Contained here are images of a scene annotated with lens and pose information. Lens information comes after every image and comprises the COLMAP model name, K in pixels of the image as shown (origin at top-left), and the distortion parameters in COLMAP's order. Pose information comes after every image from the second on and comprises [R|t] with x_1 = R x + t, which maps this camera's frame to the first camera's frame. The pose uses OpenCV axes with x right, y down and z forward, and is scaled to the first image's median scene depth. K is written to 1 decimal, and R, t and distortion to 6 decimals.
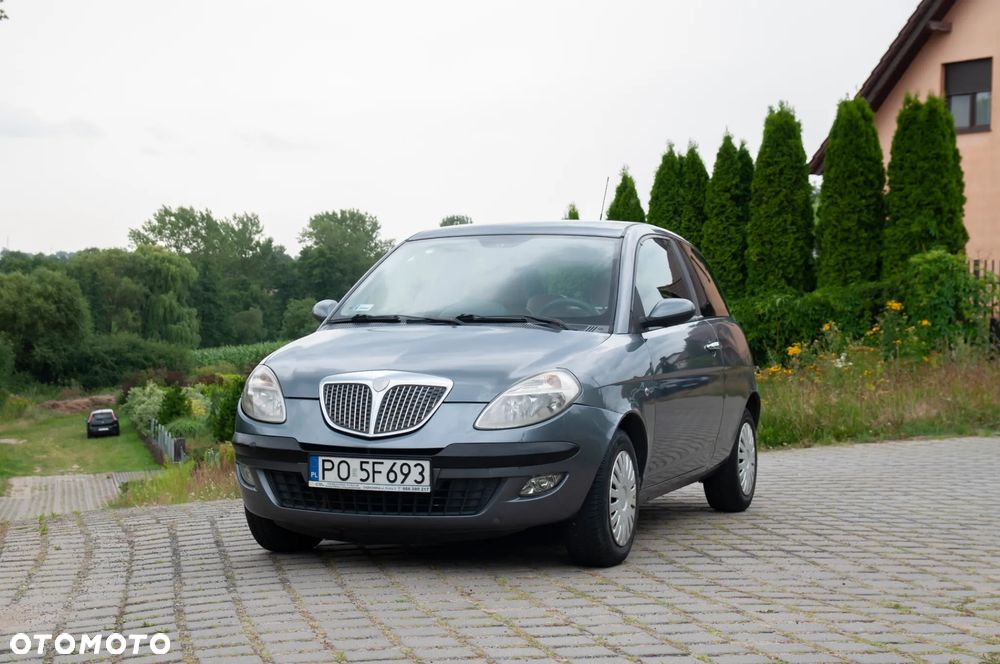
lens RADIAL K [[1726.9, 0, 500.0], [0, 1726.9, 332.0], [0, 0, 1]] dist [0.168369, 0.025860]
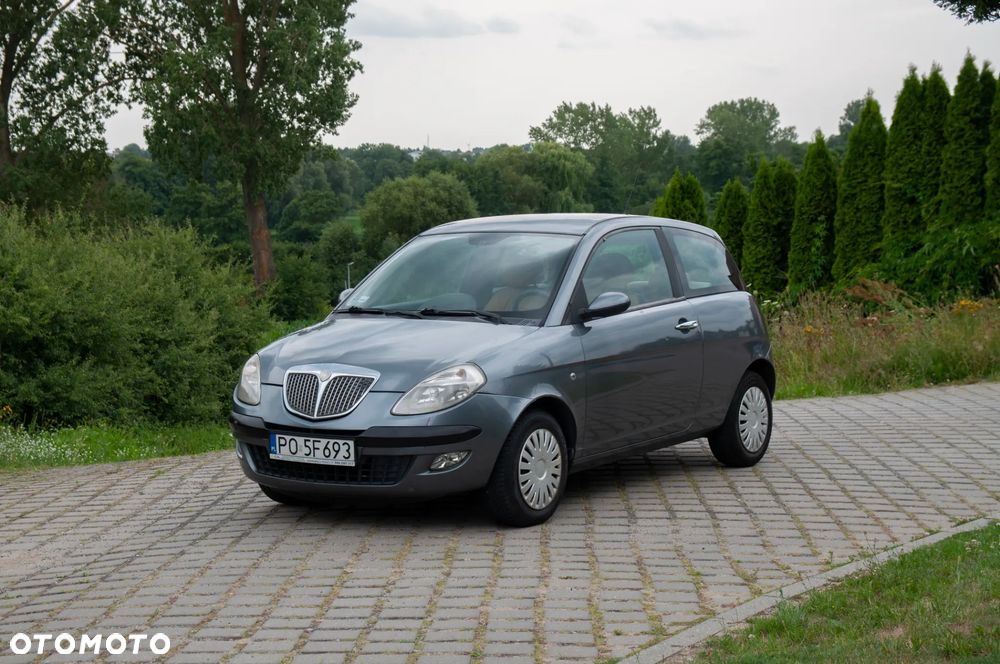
lens RADIAL K [[1726.9, 0, 500.0], [0, 1726.9, 332.0], [0, 0, 1]] dist [0.168369, 0.025860]
pose [[0.972236, -0.001093, -0.234000, 0.112195], [0.016004, 0.997958, 0.061831, -0.024527], [0.233455, -0.063860, 0.970268, -0.048983]]
